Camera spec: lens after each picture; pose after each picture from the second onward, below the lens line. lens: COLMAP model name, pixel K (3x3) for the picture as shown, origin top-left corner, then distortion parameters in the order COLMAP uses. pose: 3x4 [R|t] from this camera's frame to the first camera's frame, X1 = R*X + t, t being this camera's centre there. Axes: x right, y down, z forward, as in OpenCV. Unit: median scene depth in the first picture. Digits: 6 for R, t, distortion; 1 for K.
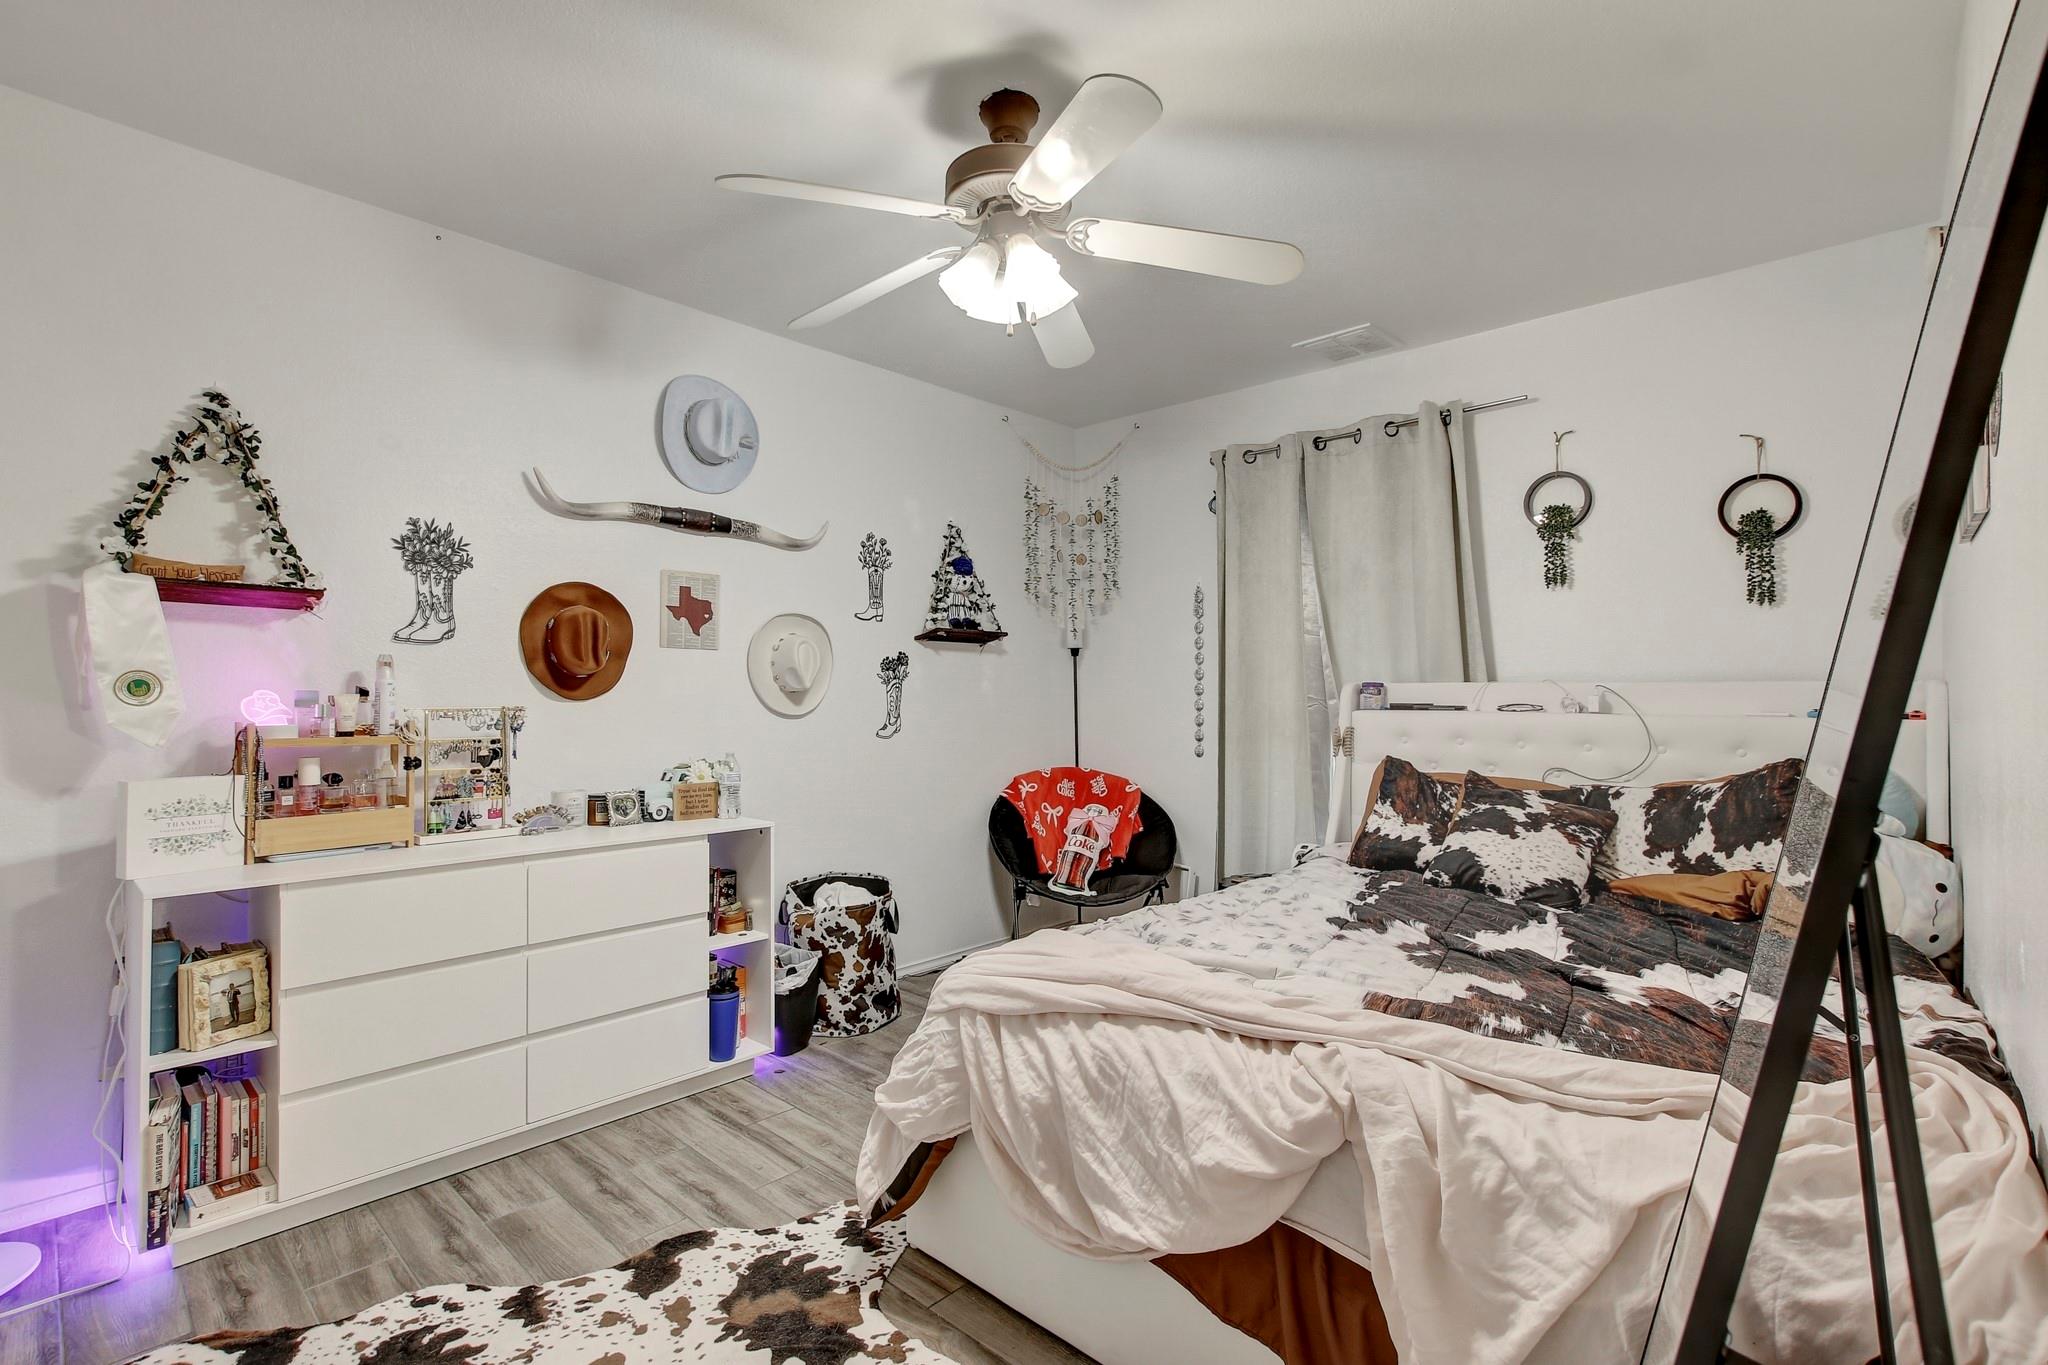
lens RADIAL K [[931.9, 0, 1024.2], [0, 931.9, 686.6], [0, 0, 1]] dist [-0.015909, 0.006350]
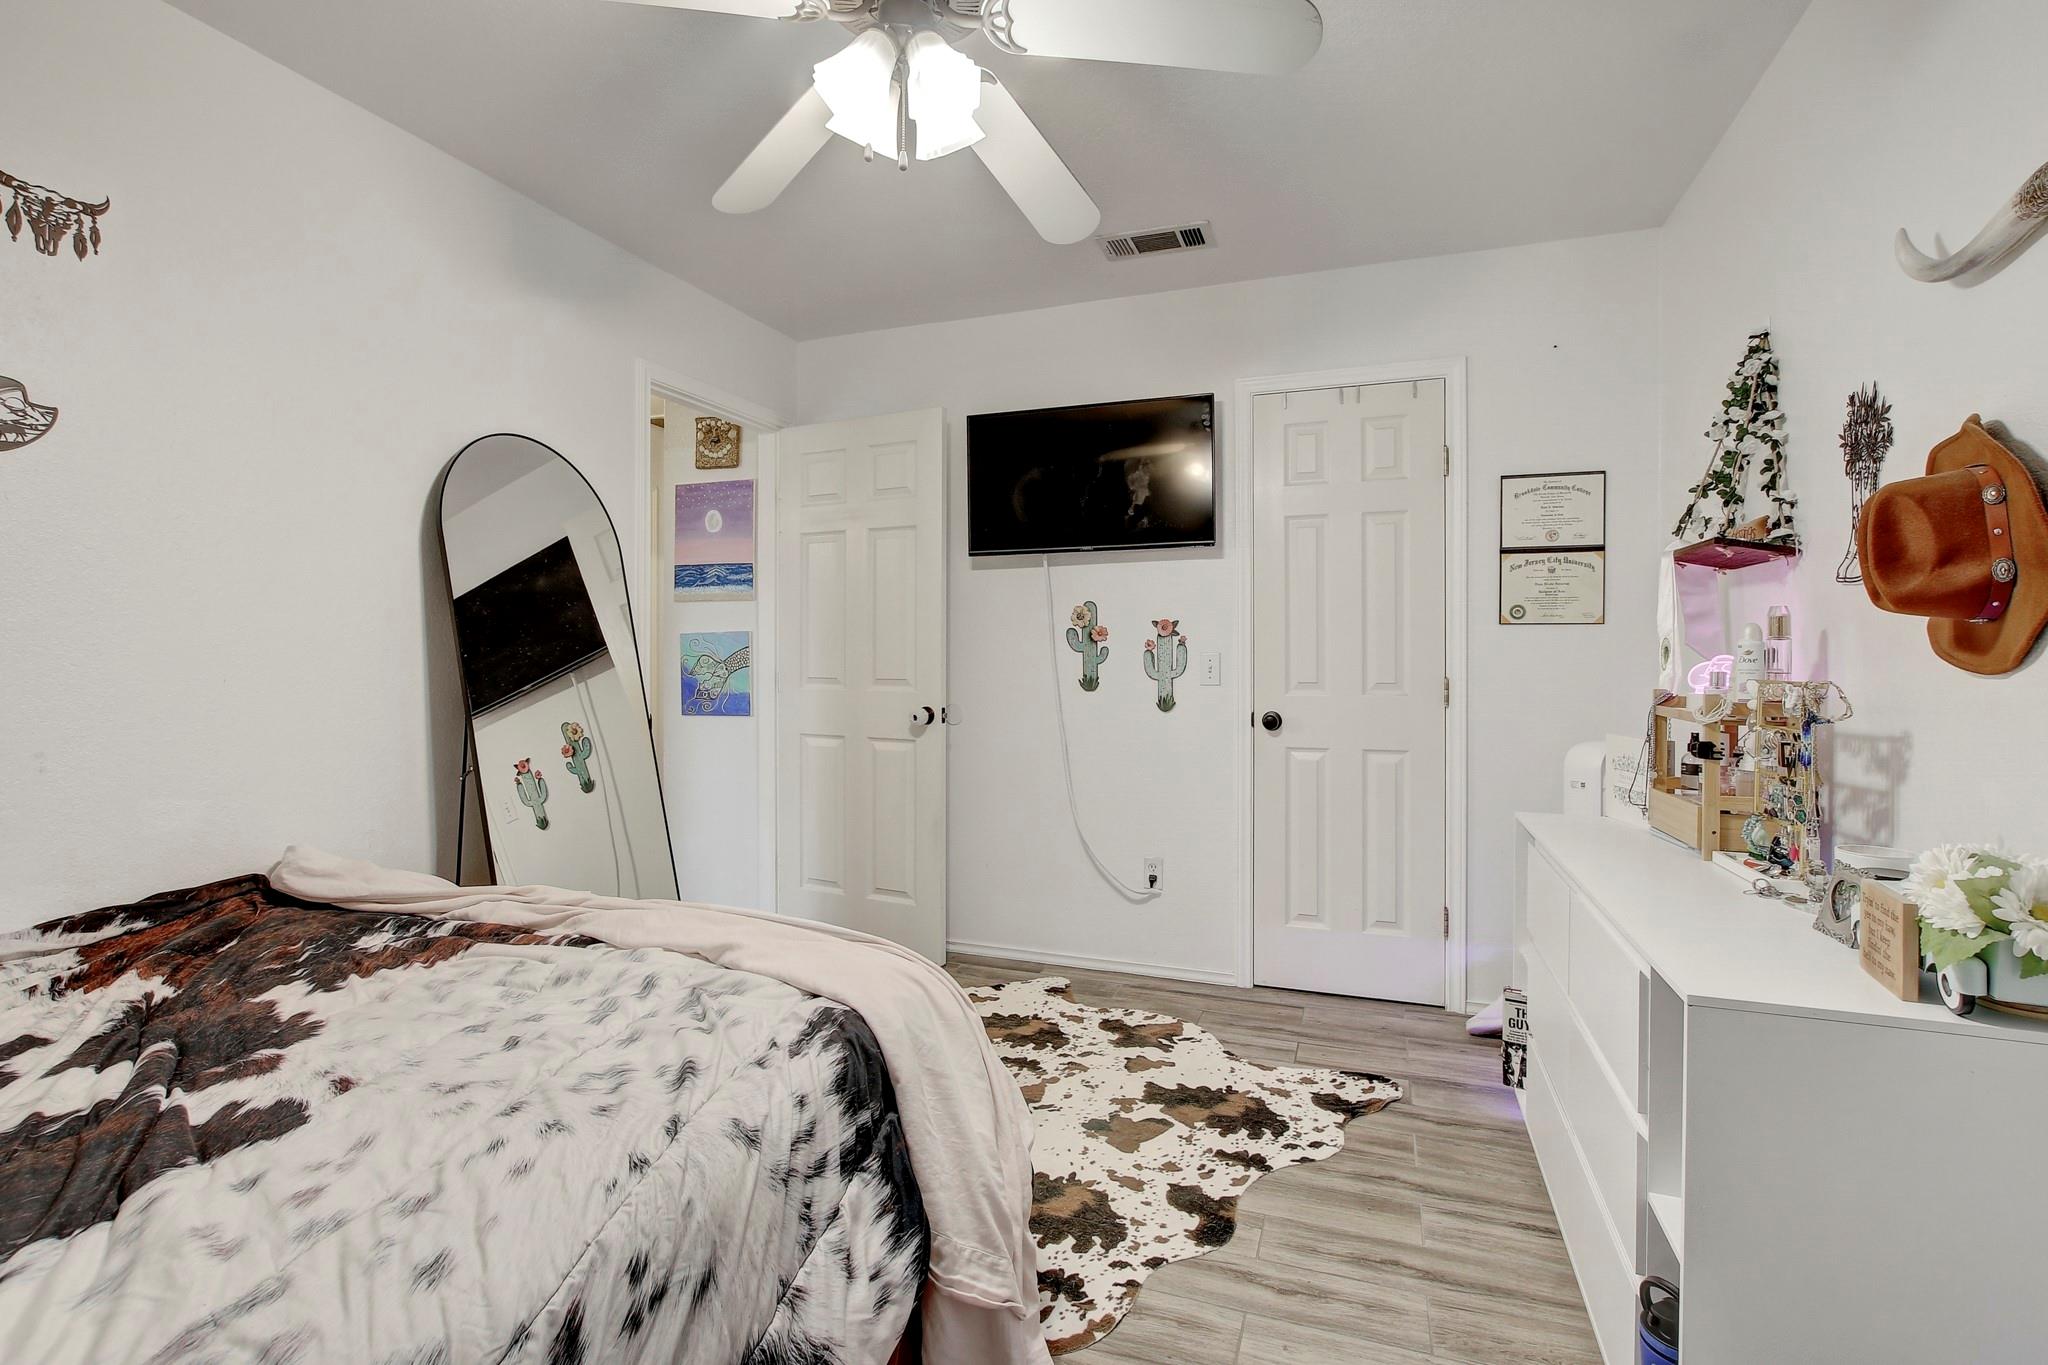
lens RADIAL K [[931.9, 0, 1018.9], [0, 931.9, 679.6], [0, 0, 1]] dist [-0.015909, 0.006350]
pose [[-0.923109, 0.003473, -0.384522, 0.203252], [-0.001029, 0.999933, 0.011501, 0.019174], [0.384537, 0.011012, -0.923044, 1.959697]]
